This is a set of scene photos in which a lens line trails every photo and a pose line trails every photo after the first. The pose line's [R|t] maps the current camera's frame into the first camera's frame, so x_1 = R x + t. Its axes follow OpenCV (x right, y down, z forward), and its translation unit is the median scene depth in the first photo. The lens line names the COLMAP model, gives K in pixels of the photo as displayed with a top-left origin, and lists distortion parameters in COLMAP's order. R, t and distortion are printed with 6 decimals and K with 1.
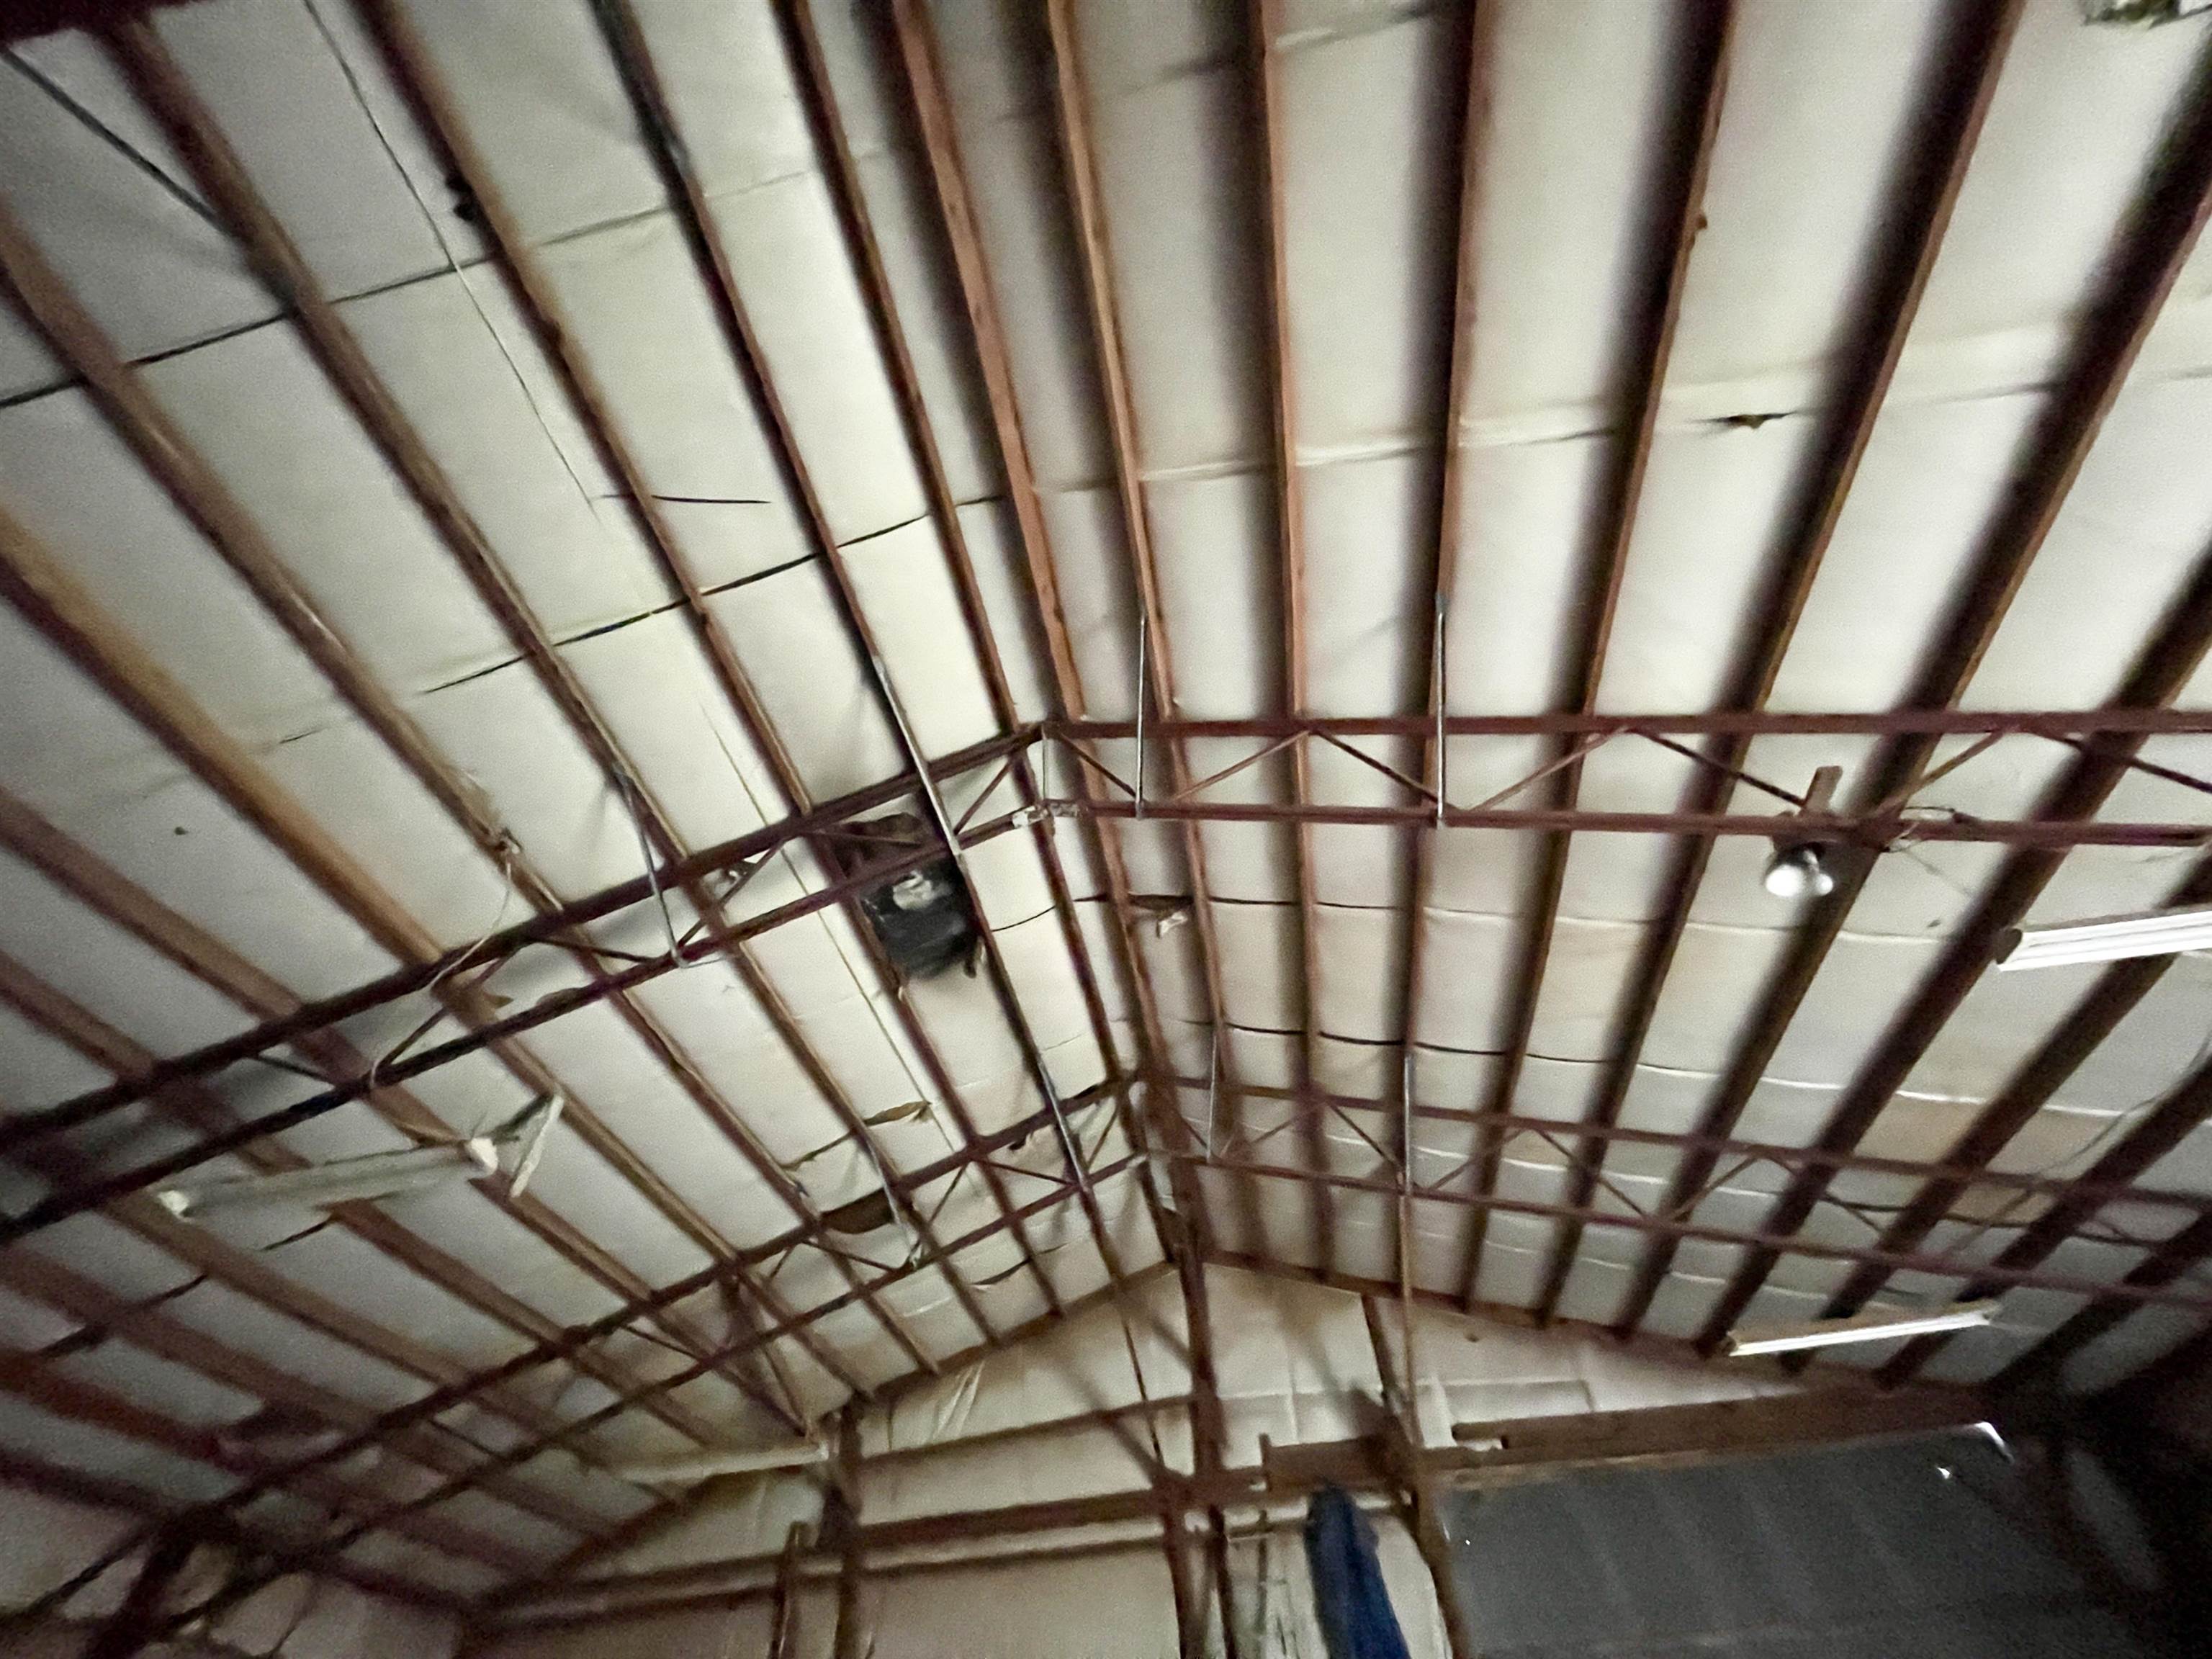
lens RADIAL K [[891.5, 0, 1098.5], [0, 891.5, 845.3], [0, 0, 1]] dist [-0.001763, -0.000058]
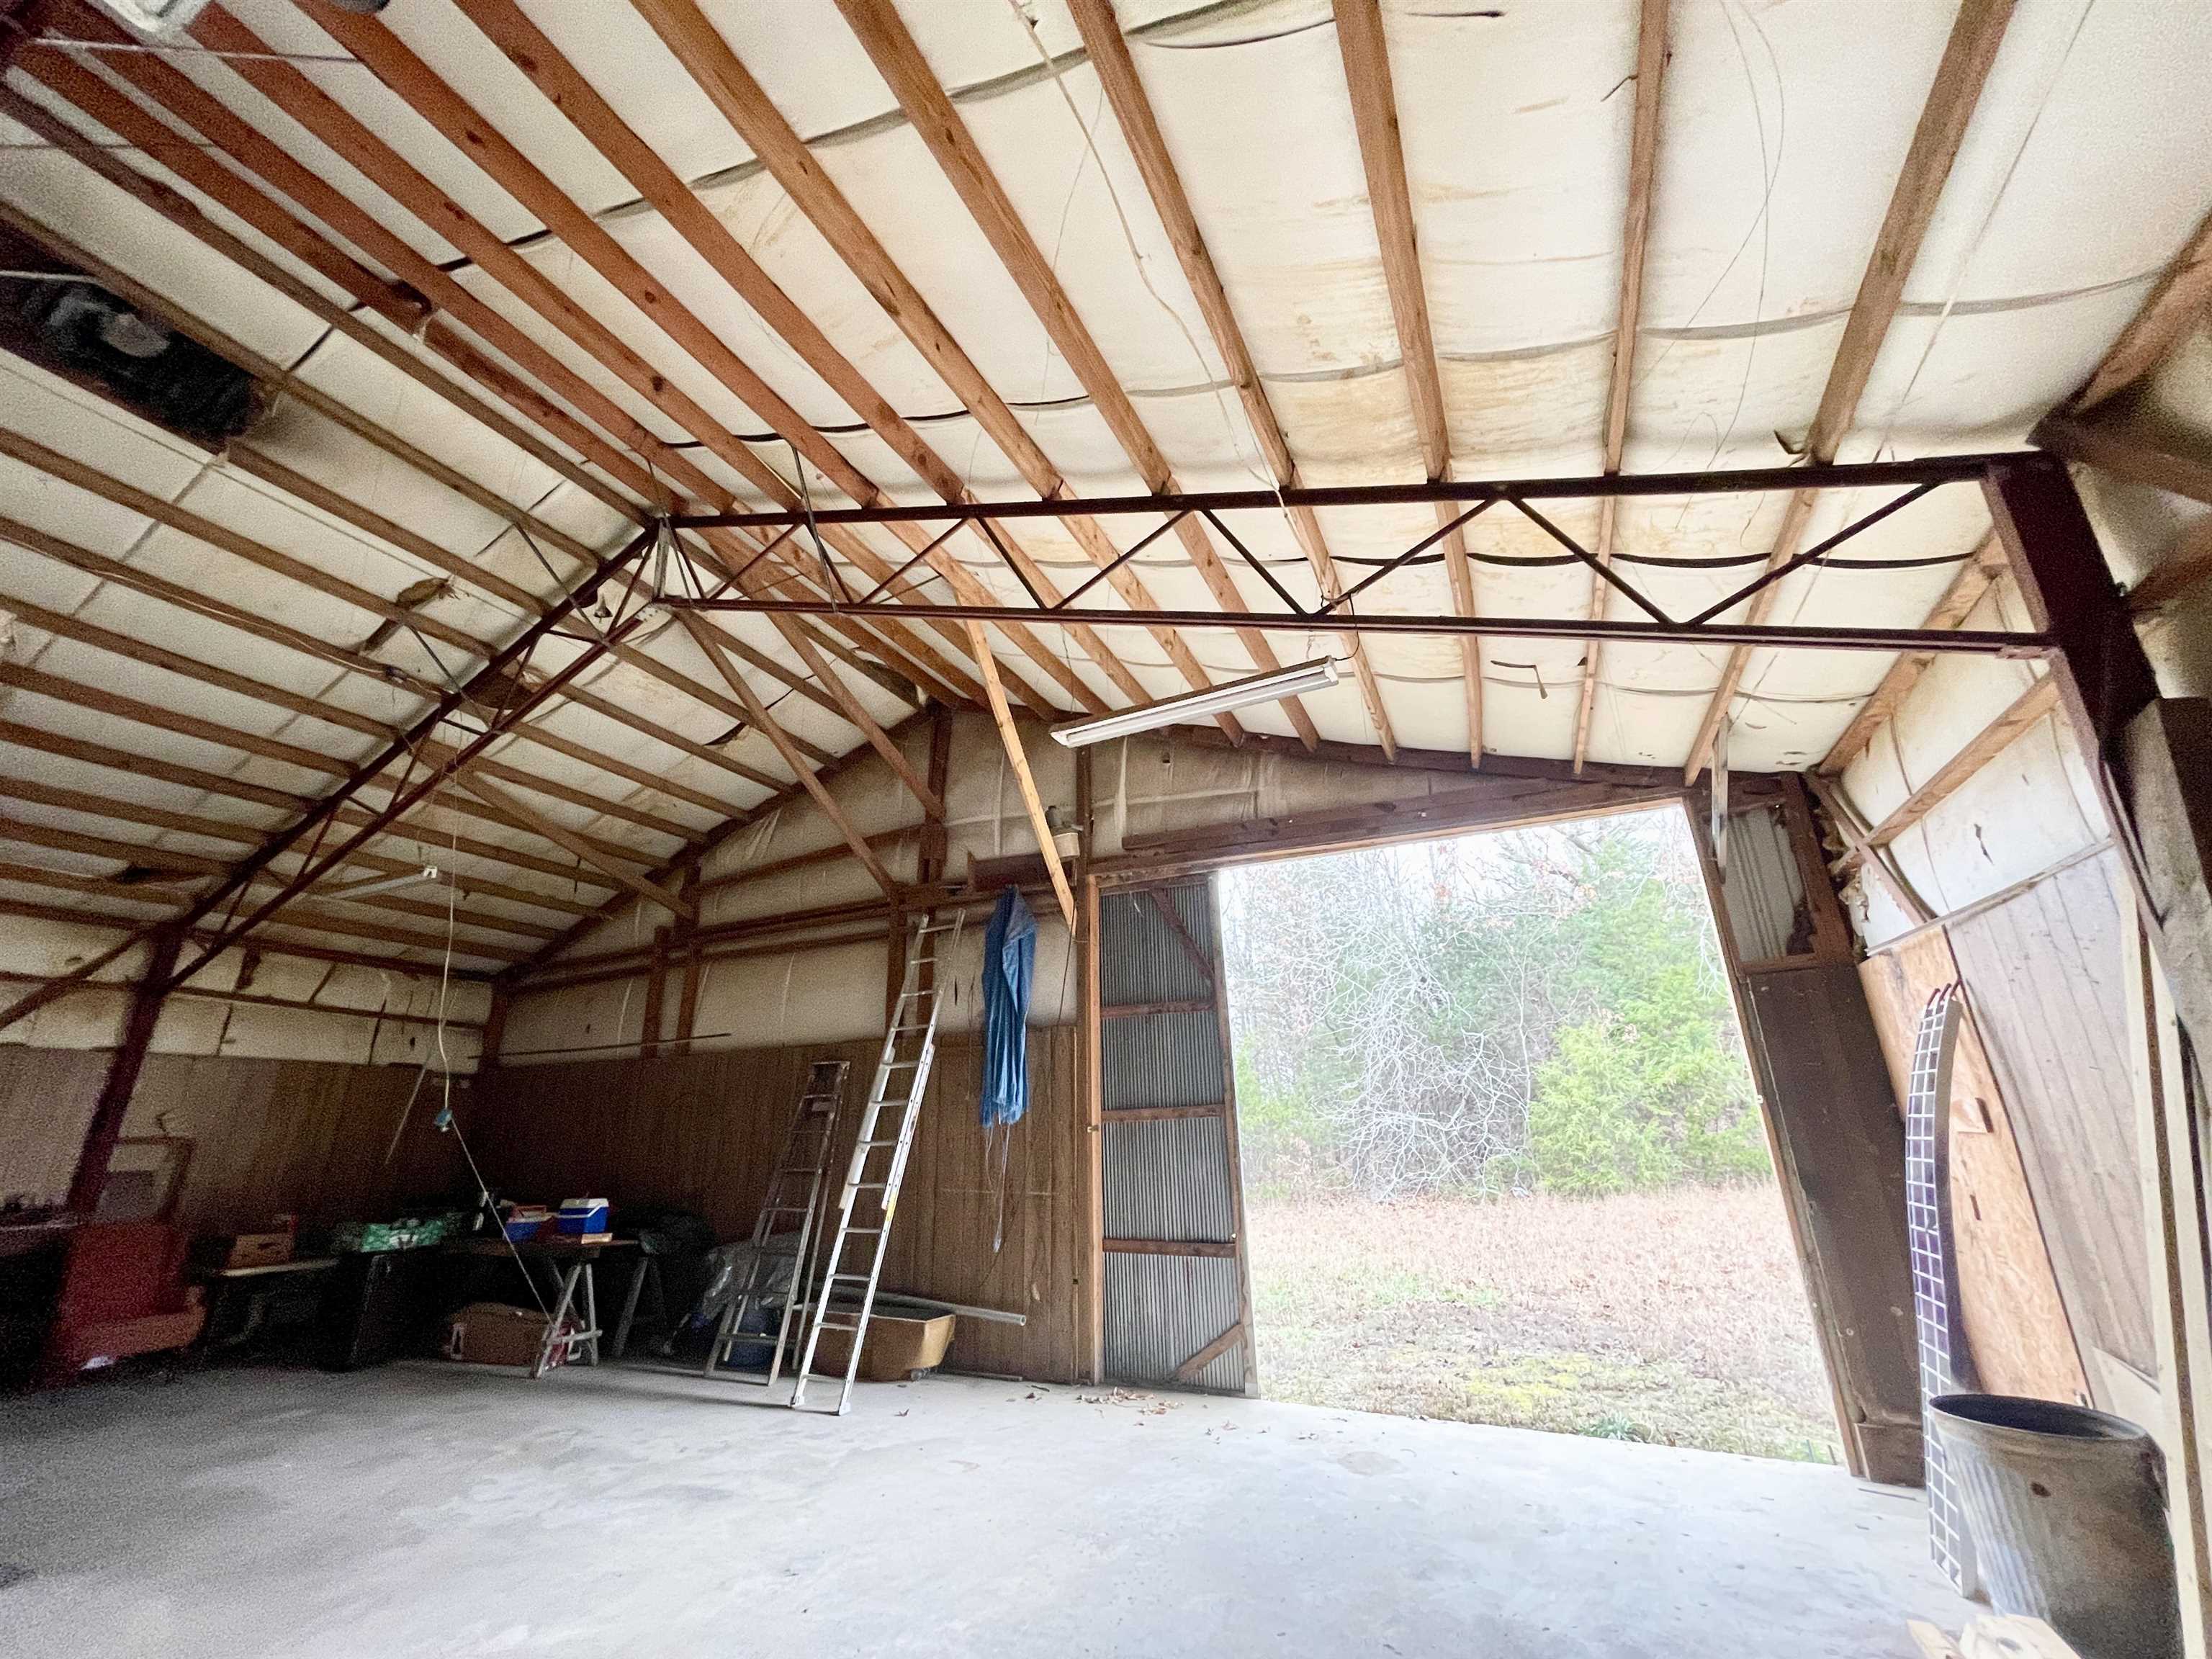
lens RADIAL K [[891.5, 0, 1098.5], [0, 891.5, 845.3], [0, 0, 1]] dist [-0.001763, -0.000058]
pose [[0.962617, -0.043942, -0.267277, 0.641153], [0.179096, 0.843527, 0.506346, 0.143269], [0.203206, -0.535285, 0.819864, 0.157268]]
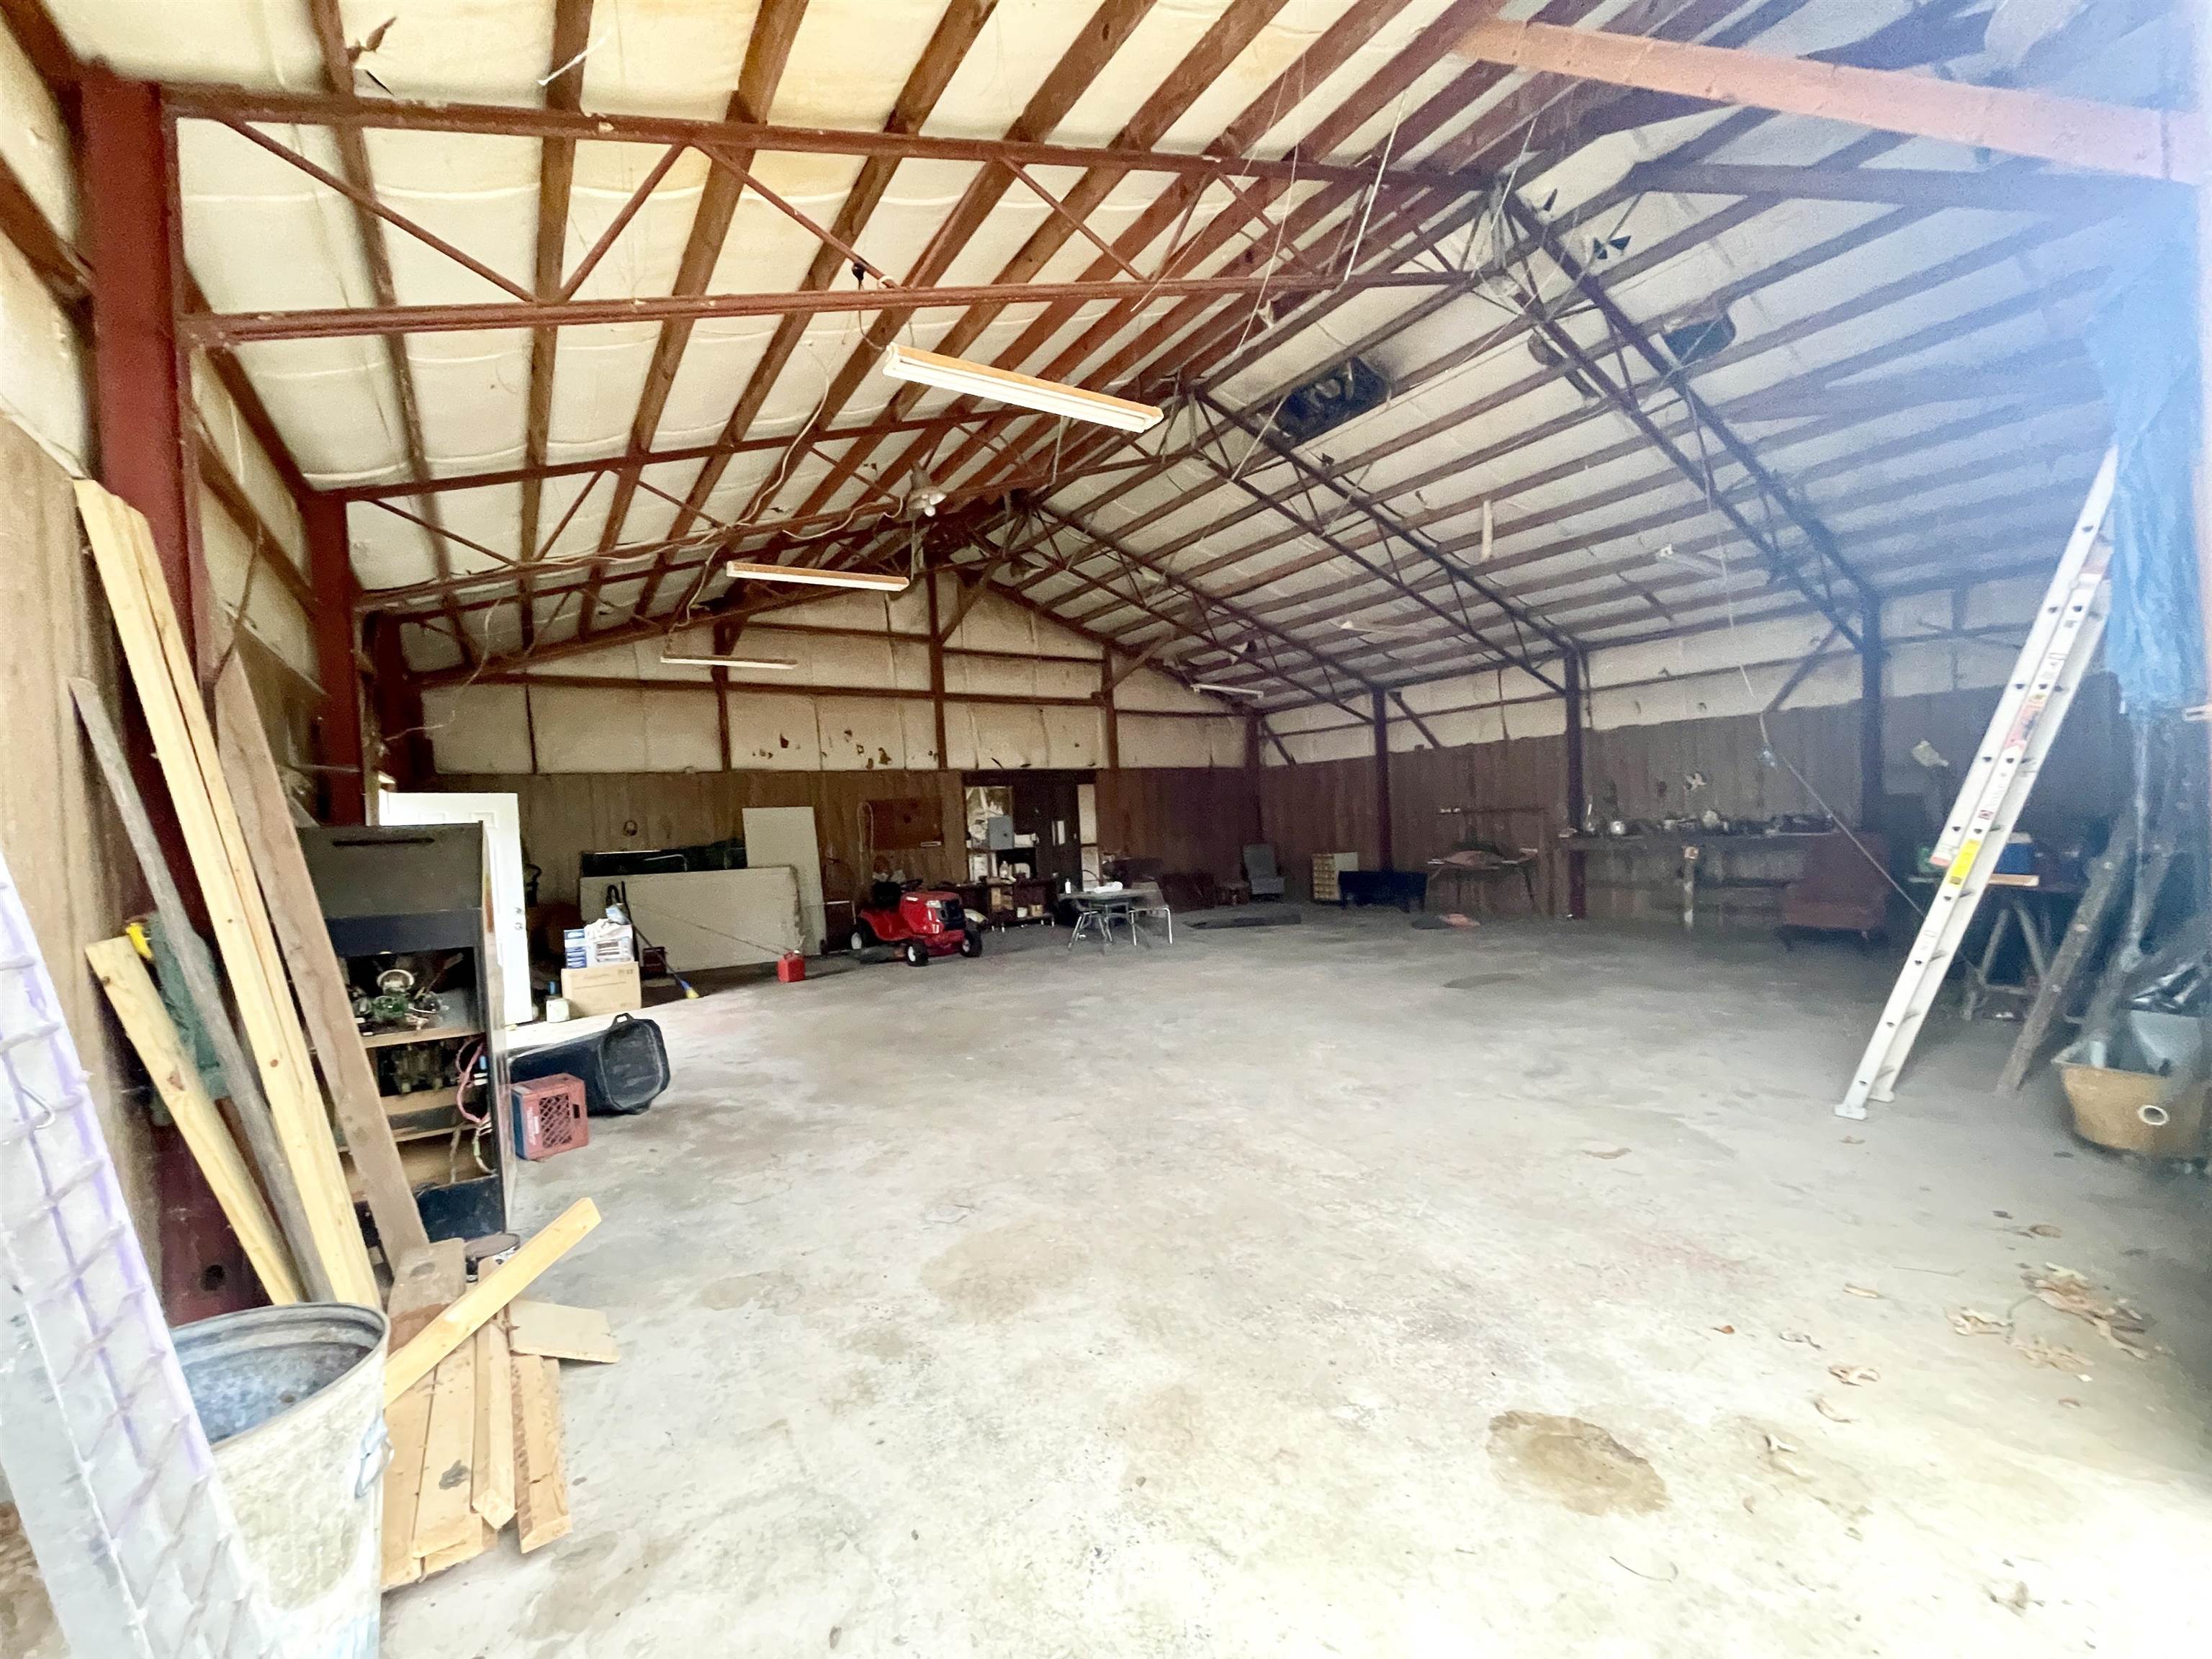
lens RADIAL K [[891.5, 0, 1098.5], [0, 891.5, 845.3], [0, 0, 1]] dist [-0.001763, -0.000058]
pose [[-0.710074, 0.100624, -0.696900, 0.929033], [0.585159, 0.634829, -0.504560, 0.822038], [0.391642, -0.766072, -0.509657, 0.731225]]
